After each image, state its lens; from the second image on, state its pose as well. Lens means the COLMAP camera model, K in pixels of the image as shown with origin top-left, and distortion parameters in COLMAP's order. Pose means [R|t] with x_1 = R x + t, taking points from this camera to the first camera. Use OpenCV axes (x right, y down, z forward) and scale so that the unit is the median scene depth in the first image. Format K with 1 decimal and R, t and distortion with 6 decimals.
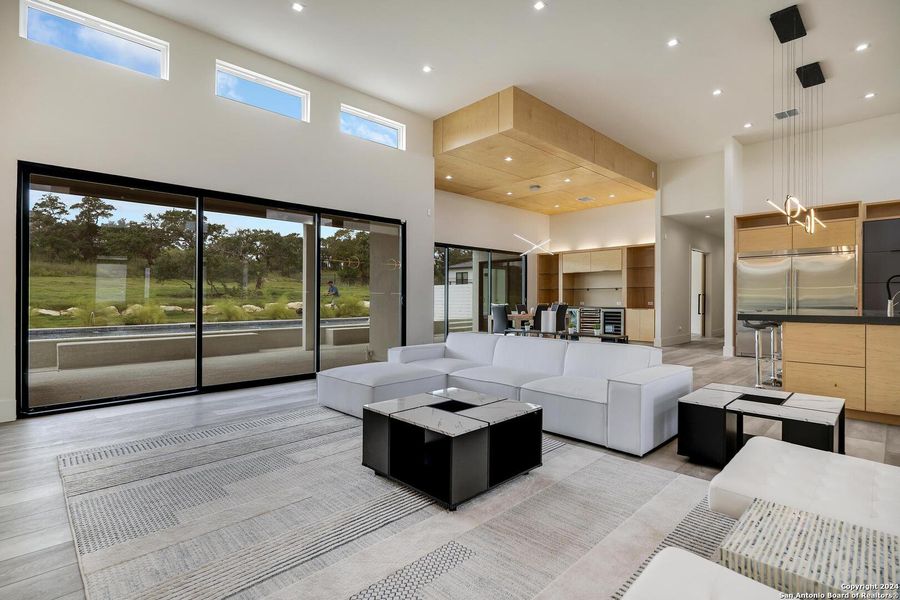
lens RADIAL K [[431.7, 0, 454.1], [0, 431.7, 299.8], [0, 0, 1]] dist [-0.018617, -0.000225]
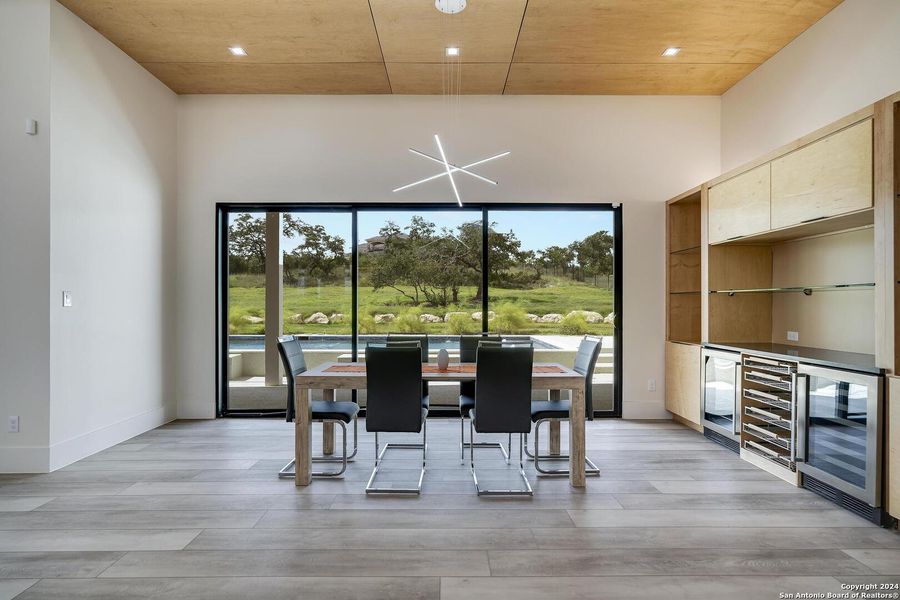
lens RADIAL K [[466.9, 0, 449.2], [0, 466.9, 304.0], [0, 0, 1]] dist [-0.010185, 0.001298]
pose [[0.714084, -0.000923, -0.700059, 0.364805], [-0.001888, 0.999993, -0.003245, -0.013872], [0.700057, 0.003639, 0.714077, 0.602597]]
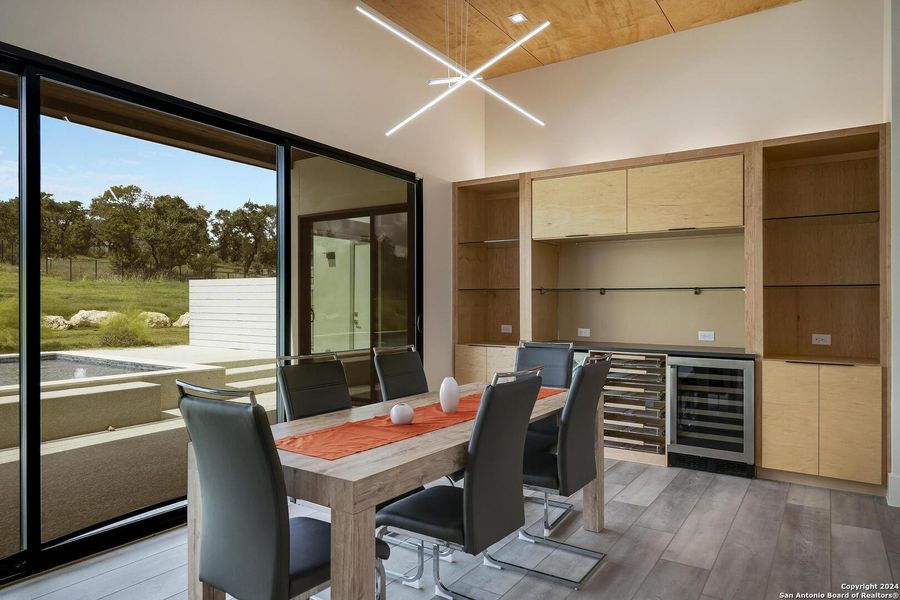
lens RADIAL K [[570.3, 0, 437.7], [0, 570.3, 316.2], [0, 0, 1]] dist [-0.006924, 0.002421]
pose [[0.981529, -0.000141, 0.191315, 0.103979], [-0.003939, 0.999773, 0.020944, -0.013811], [-0.191274, -0.021311, 0.981305, 0.604259]]
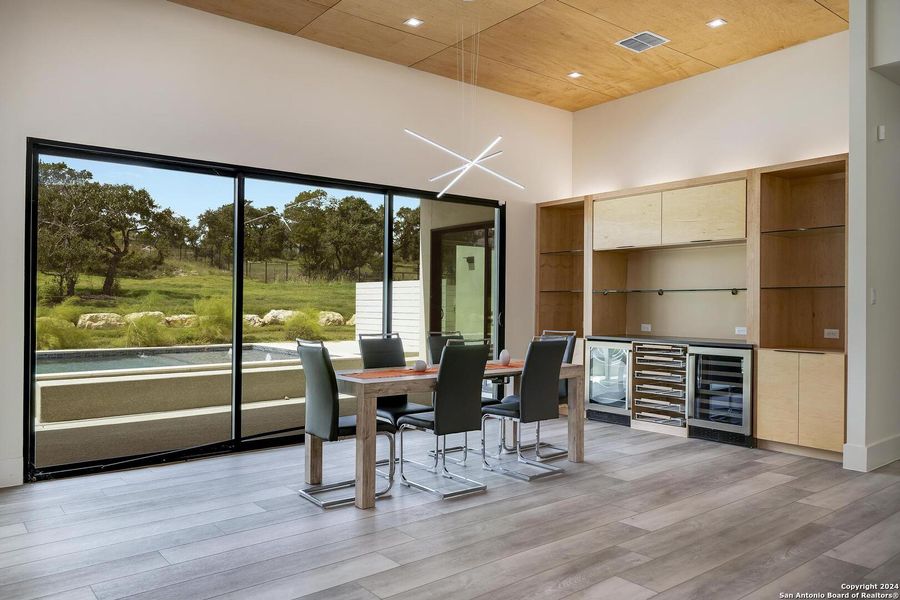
lens RADIAL K [[653.7, 0, 451.7], [0, 653.7, 305.7], [0, 0, 1]] dist [-0.009374, 0.001732]
pose [[0.994475, 0.003583, -0.104908, 0.189257], [-0.003353, 0.999992, 0.002371, -0.013102], [0.104916, -0.002006, 0.994479, 0.408218]]
